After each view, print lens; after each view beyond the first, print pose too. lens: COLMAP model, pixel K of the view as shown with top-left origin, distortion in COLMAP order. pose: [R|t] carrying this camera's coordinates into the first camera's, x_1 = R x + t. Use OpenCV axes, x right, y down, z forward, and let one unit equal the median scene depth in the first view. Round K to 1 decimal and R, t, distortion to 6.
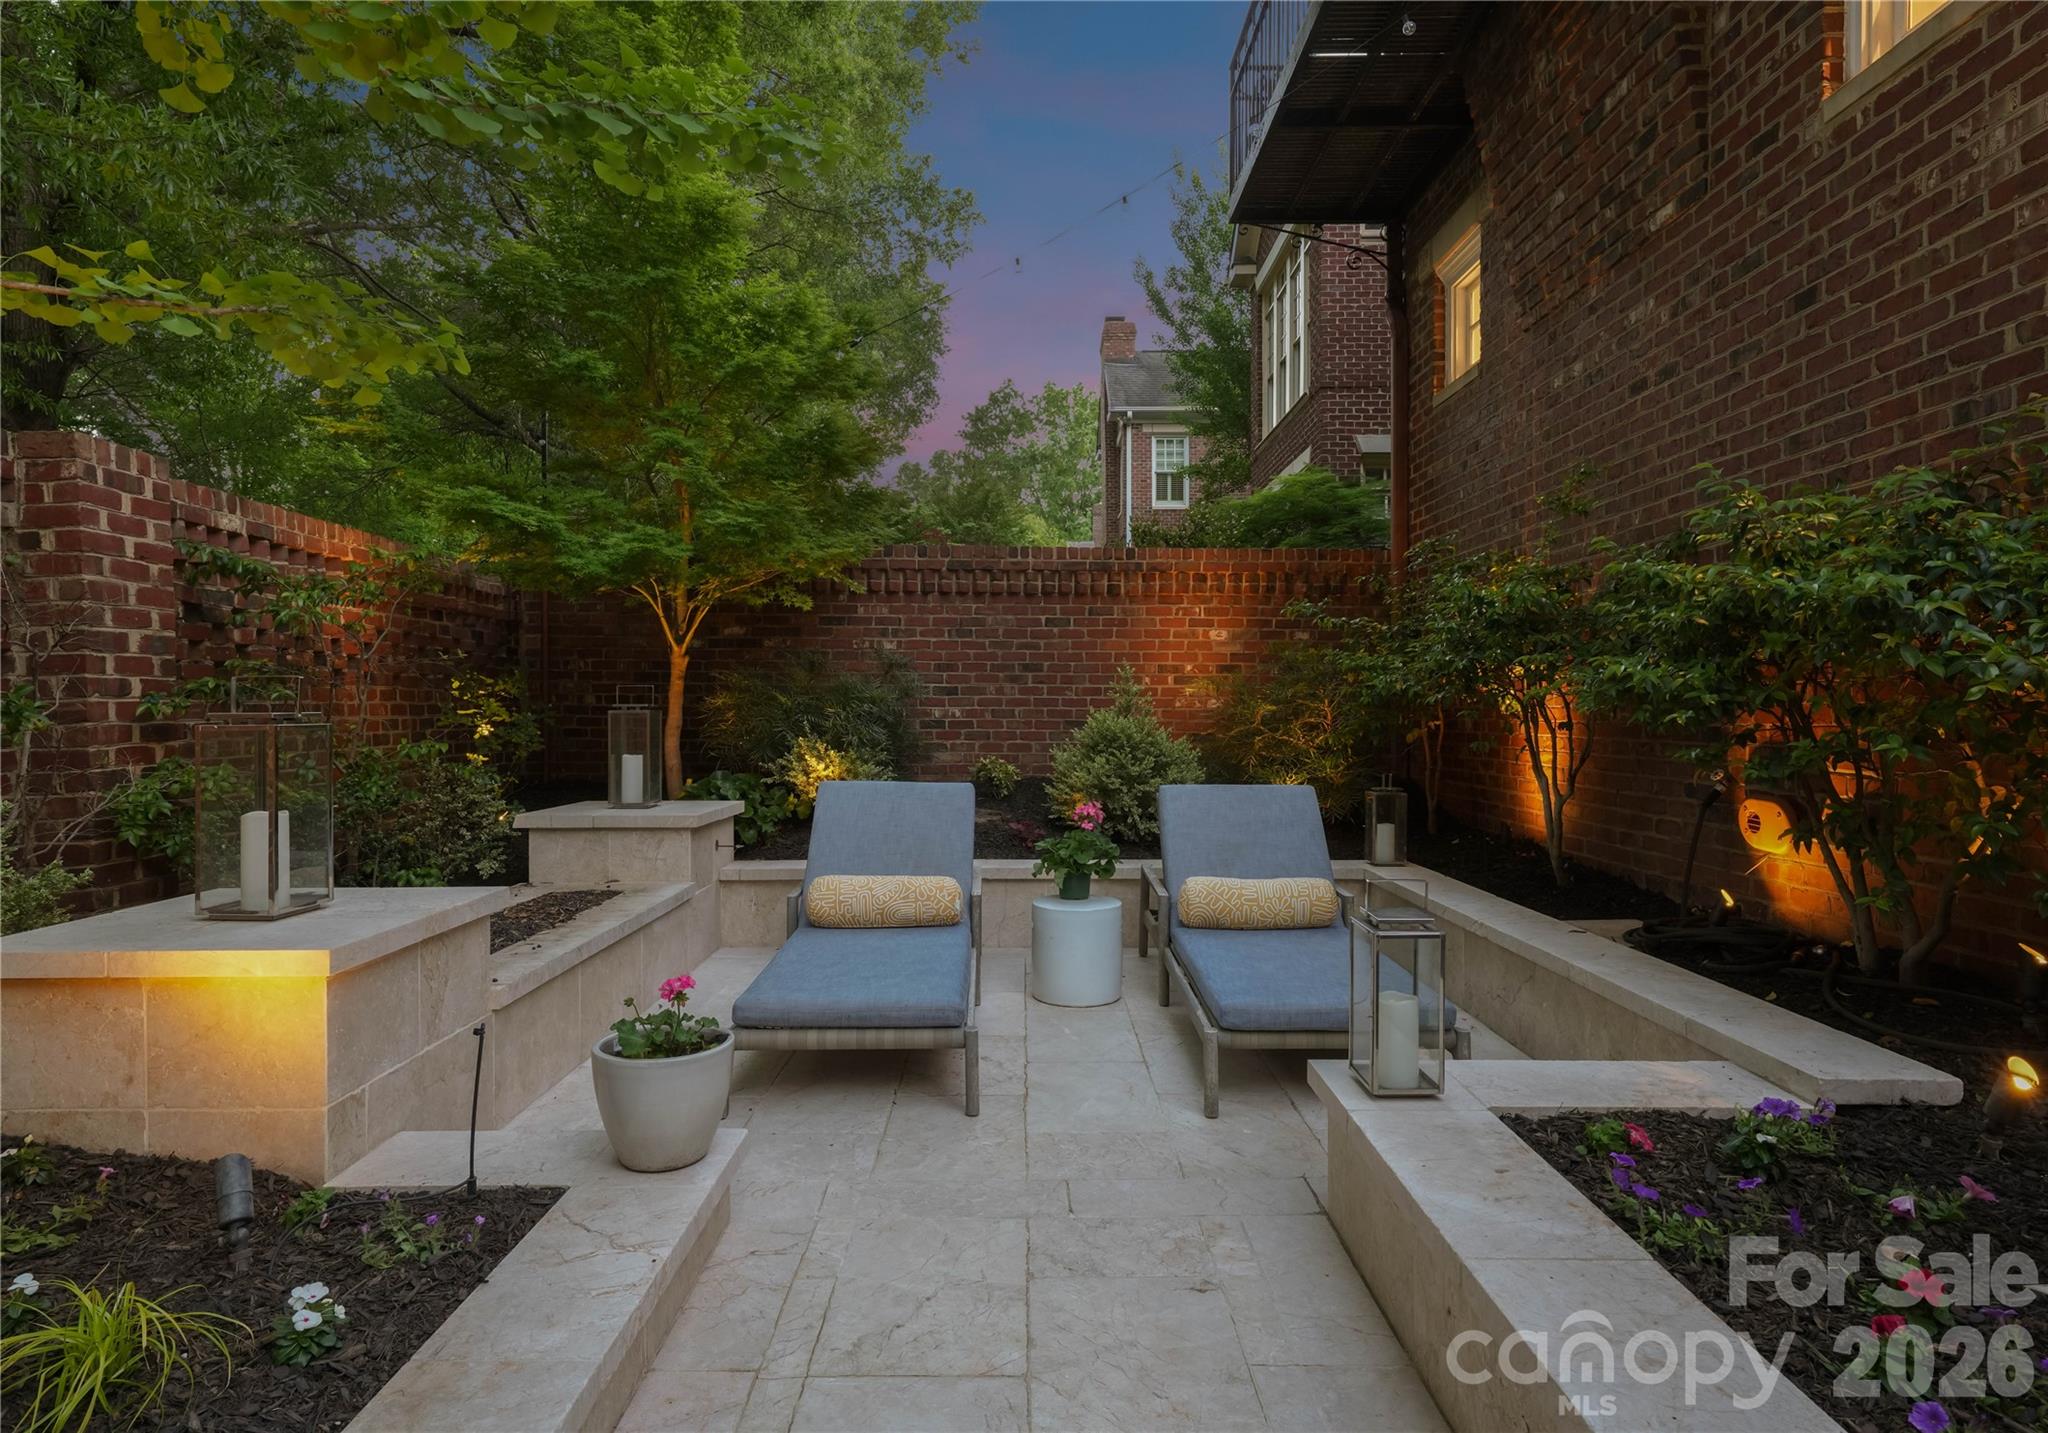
lens RADIAL K [[1114.4, 0, 1007.4], [0, 1114.4, 710.0], [0, 0, 1]] dist [0.004799, 0.001365]
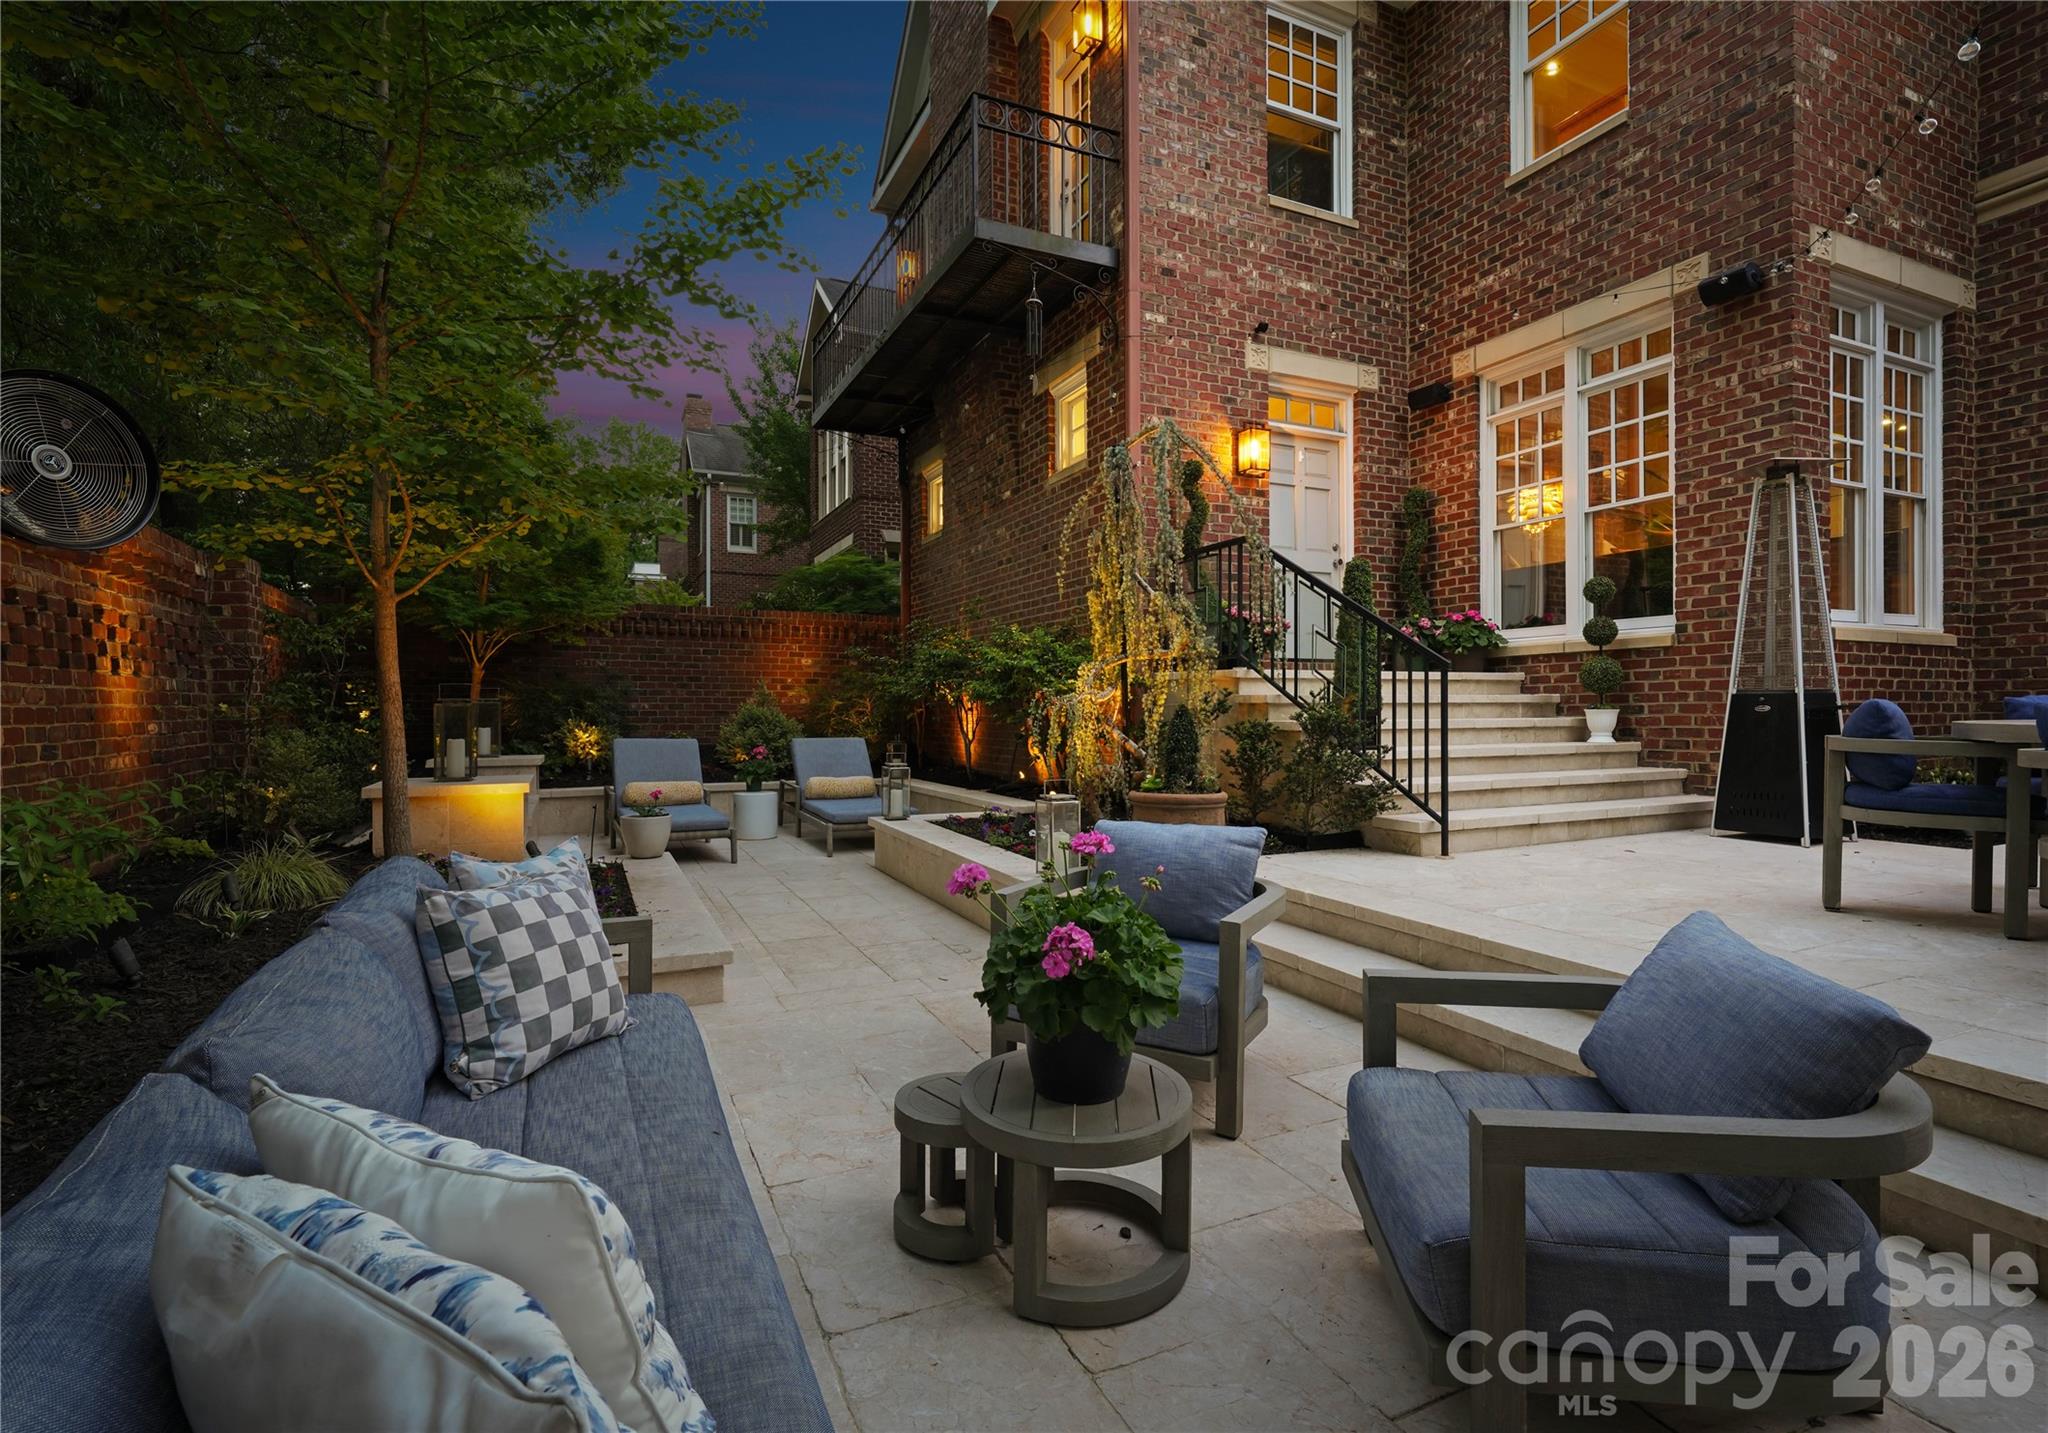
lens RADIAL K [[961.5, 0, 1018.4], [0, 961.5, 711.7], [0, 0, 1]] dist [-0.001490, -0.000021]
pose [[0.902378, -0.001523, 0.430942, -0.173956], [0.001330, 0.999999, 0.000748, 0.011337], [-0.430943, -0.000102, 0.902379, -0.544350]]
